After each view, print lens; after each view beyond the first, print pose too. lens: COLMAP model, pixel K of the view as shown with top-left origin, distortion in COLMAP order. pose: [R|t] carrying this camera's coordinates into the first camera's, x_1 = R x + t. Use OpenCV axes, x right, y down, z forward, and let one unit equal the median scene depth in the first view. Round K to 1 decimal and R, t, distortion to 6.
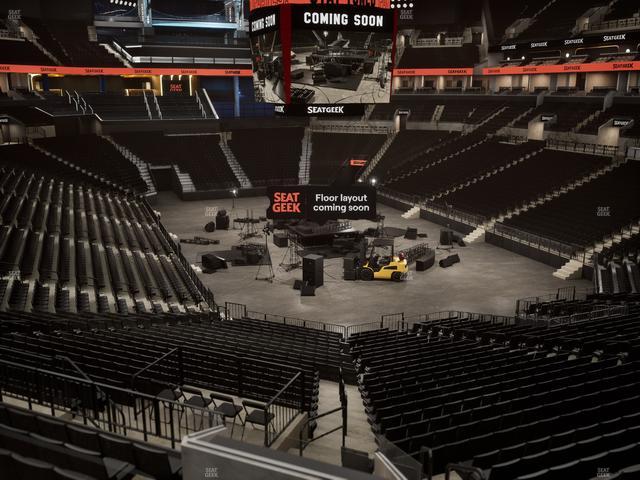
lens RADIAL K [[600.9, 0, 320.7], [0, 600.9, 241.9], [0, 0, 1]] dist [0.000305, 0.000000]
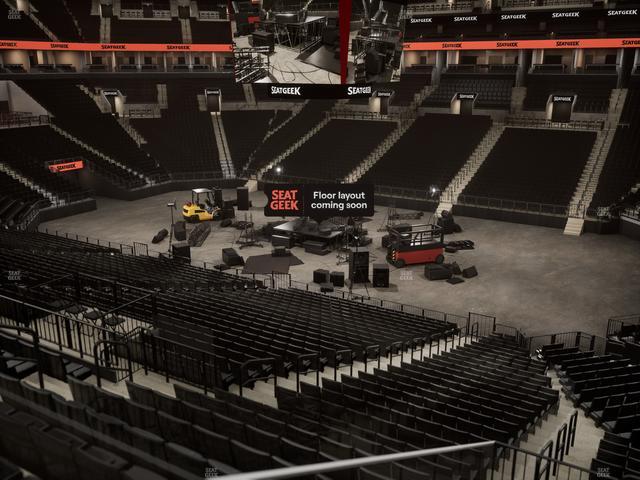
lens RADIAL K [[600.9, 0, 320.3], [0, 600.9, 239.3], [0, 0, 1]] dist [0.000305, 0.000000]
pose [[0.799045, -0.166936, 0.577632, -0.418039], [0.148972, 0.985697, 0.078792, -0.060378], [-0.582524, 0.023093, 0.812486, 0.237170]]
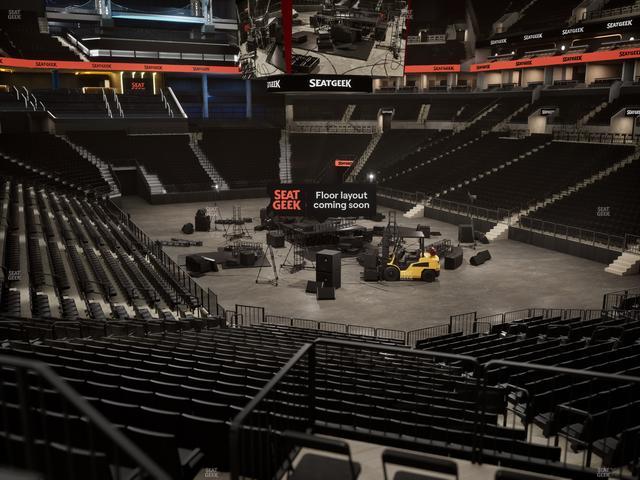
lens RADIAL K [[600.9, 0, 320.8], [0, 600.9, 241.6], [0, 0, 1]] dist [0.000305, 0.000000]
pose [[0.997211, -0.016150, 0.072864, -0.051635], [0.018781, 0.999191, -0.035563, 0.024377], [-0.072231, 0.036833, 0.996708, 0.118791]]
